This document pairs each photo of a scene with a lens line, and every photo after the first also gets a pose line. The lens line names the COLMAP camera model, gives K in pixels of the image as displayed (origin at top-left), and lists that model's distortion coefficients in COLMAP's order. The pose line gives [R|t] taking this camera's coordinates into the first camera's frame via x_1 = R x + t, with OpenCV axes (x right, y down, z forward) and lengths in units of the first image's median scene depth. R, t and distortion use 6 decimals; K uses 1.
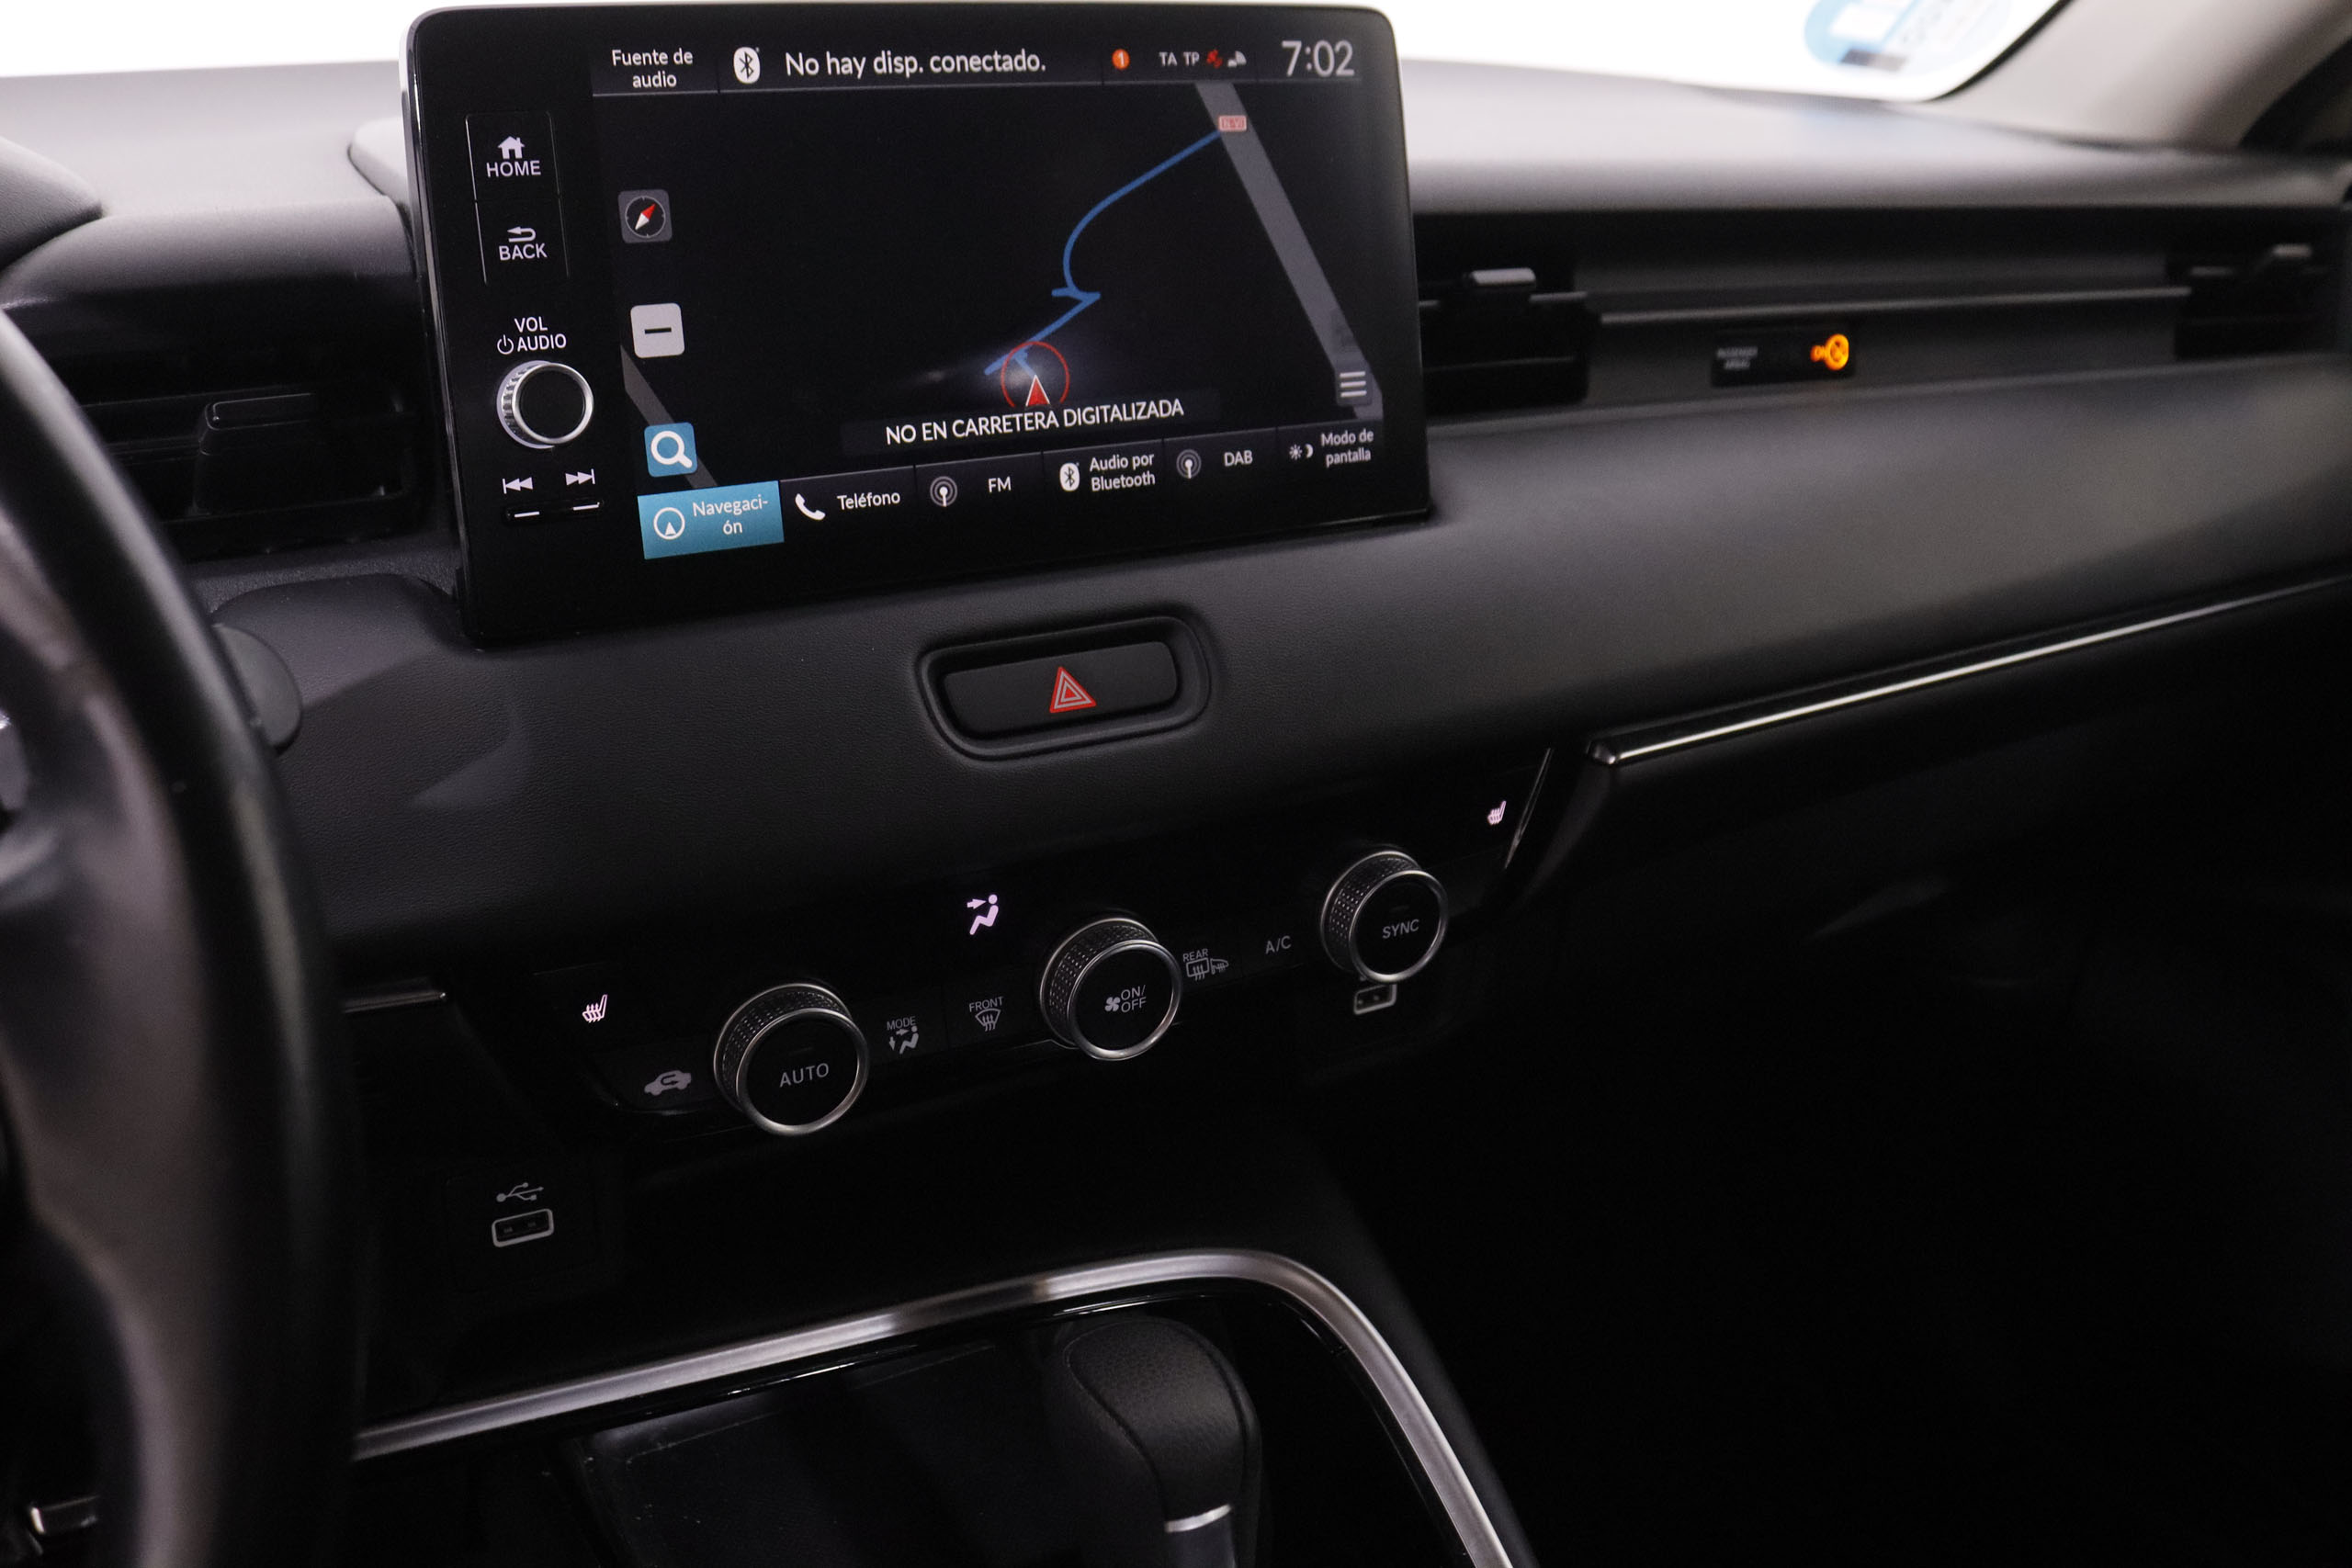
lens RADIAL K [[2200.7, 0, 1203.7], [0, 2200.7, 778.8], [0, 0, 1]] dist [-0.152756, 0.146884]
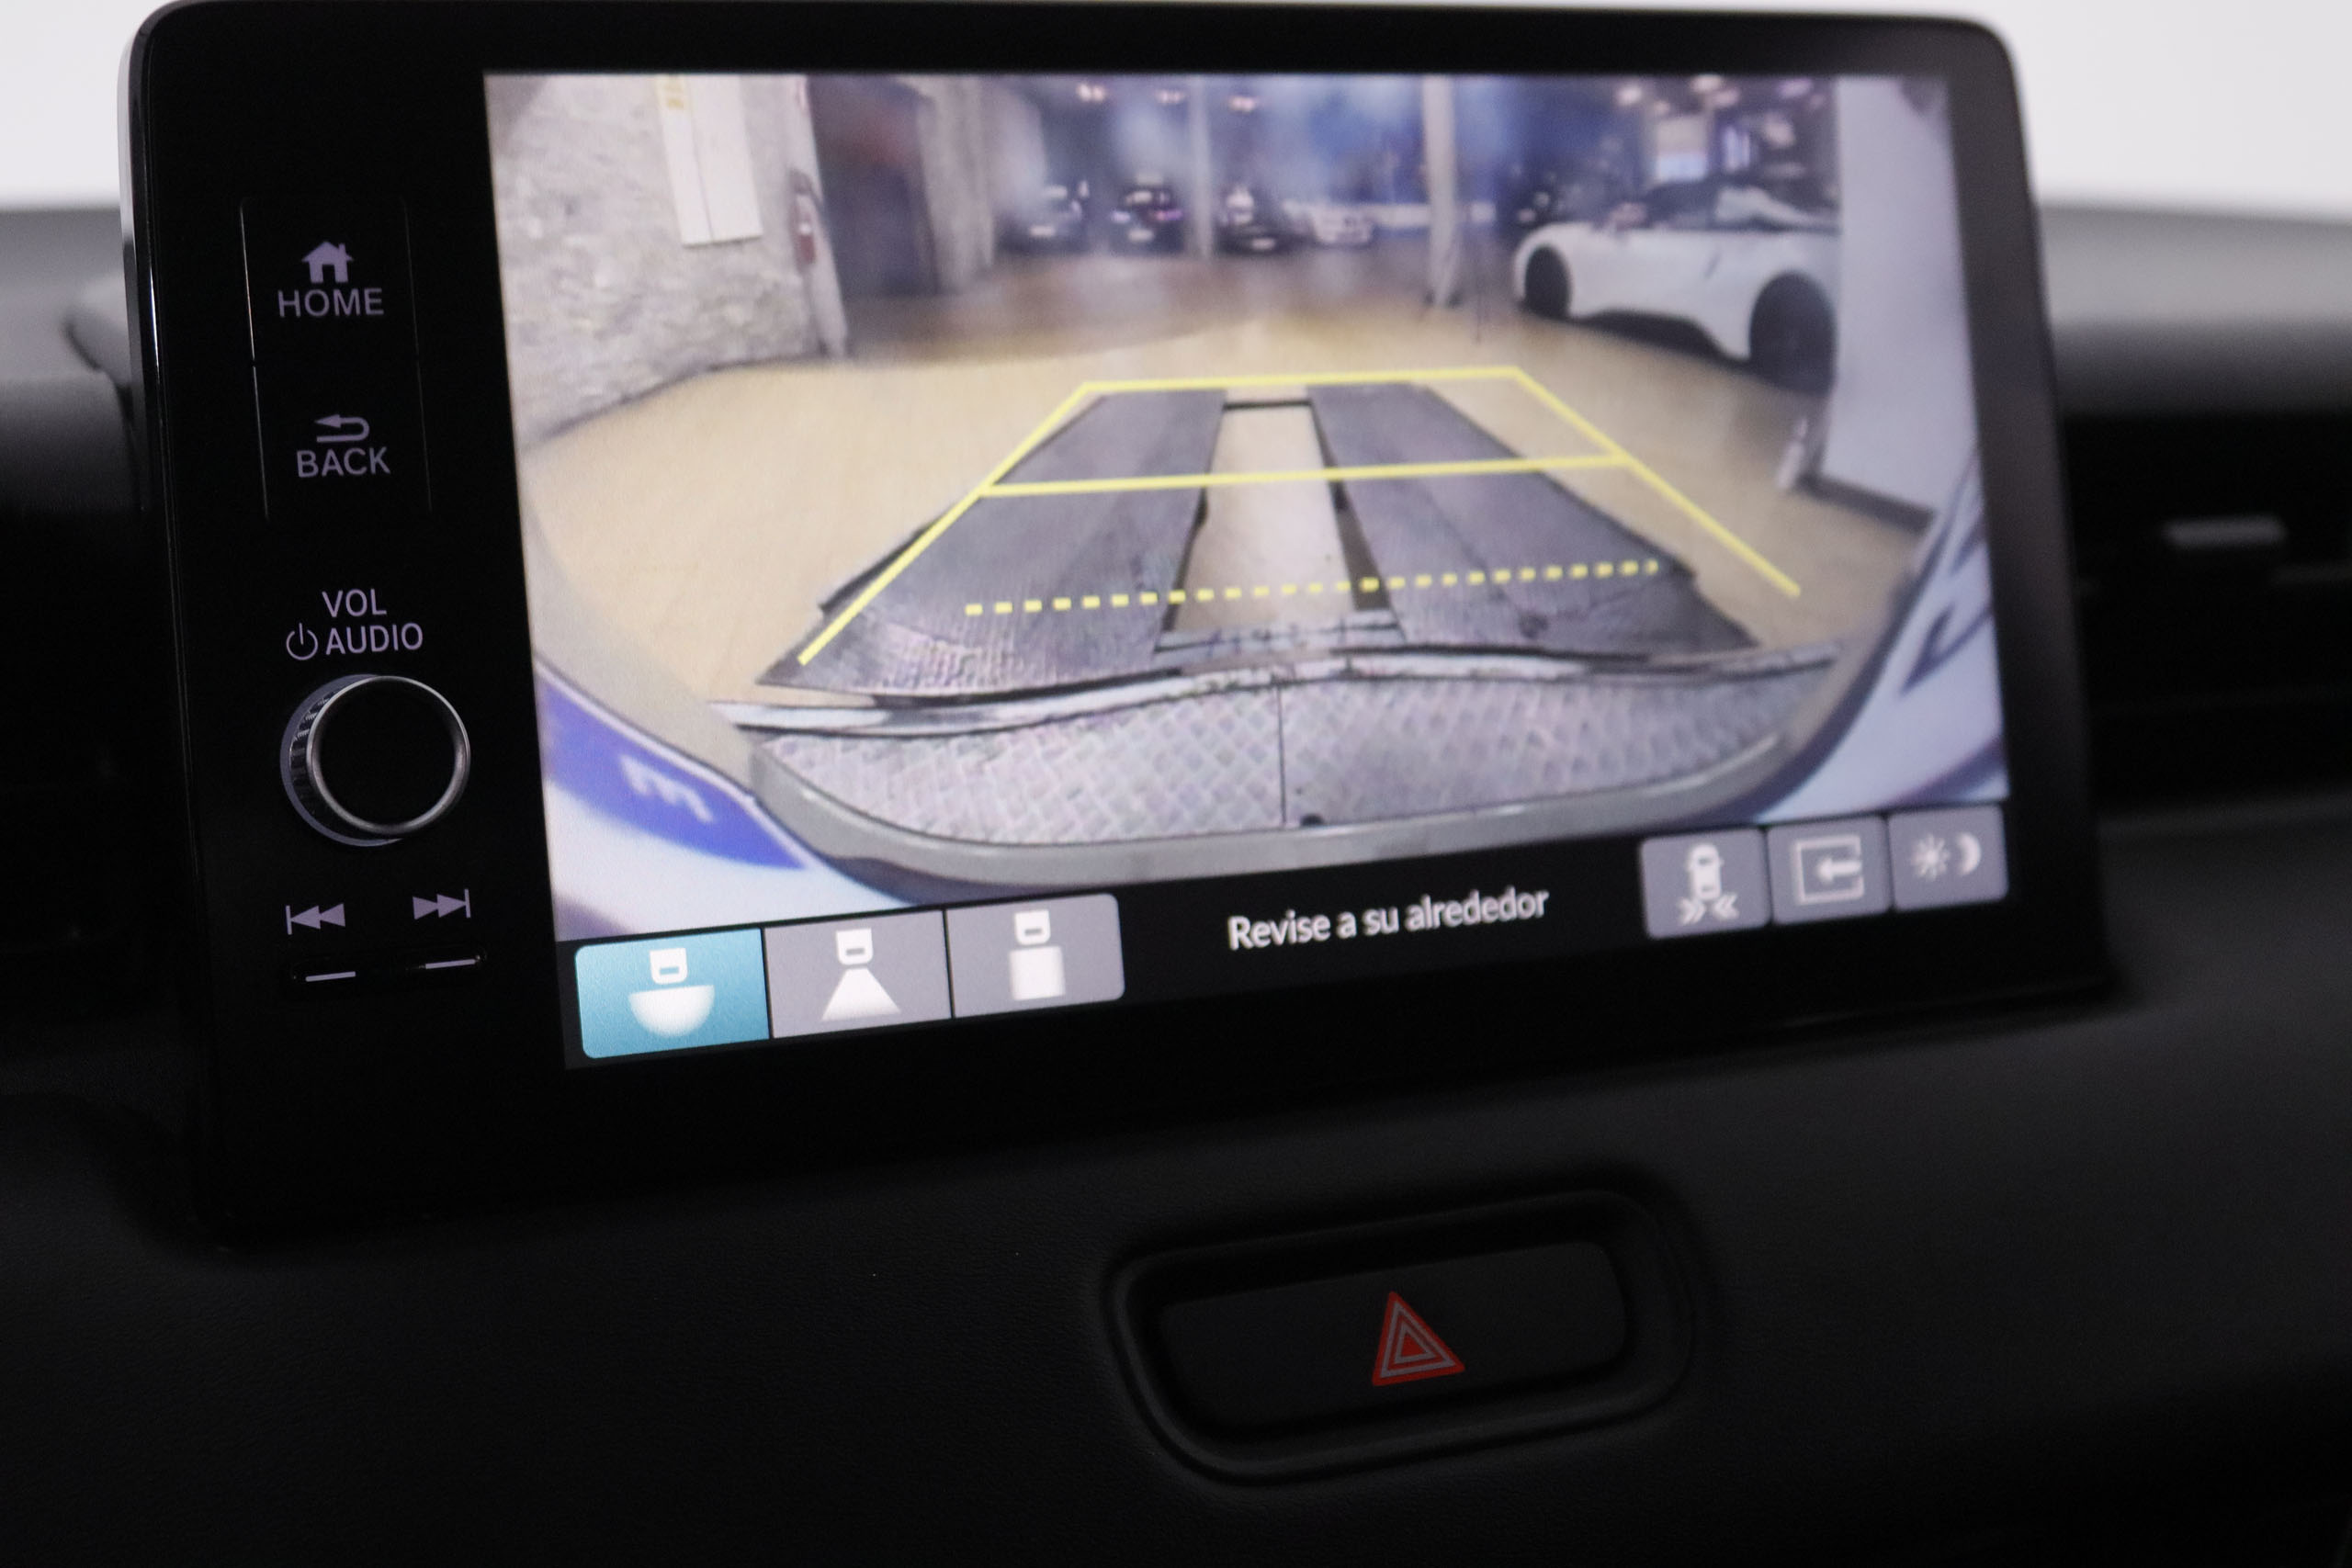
lens RADIAL K [[3565.1, 0, 1181.8], [0, 3565.1, 755.4], [0, 0, 1]] dist [-0.018144, -0.090442]
pose [[0.994840, -0.009643, -0.100997, -0.031561], [-0.010233, 0.980861, -0.194441, -0.013517], [0.100939, 0.194471, 0.975701, 0.196948]]
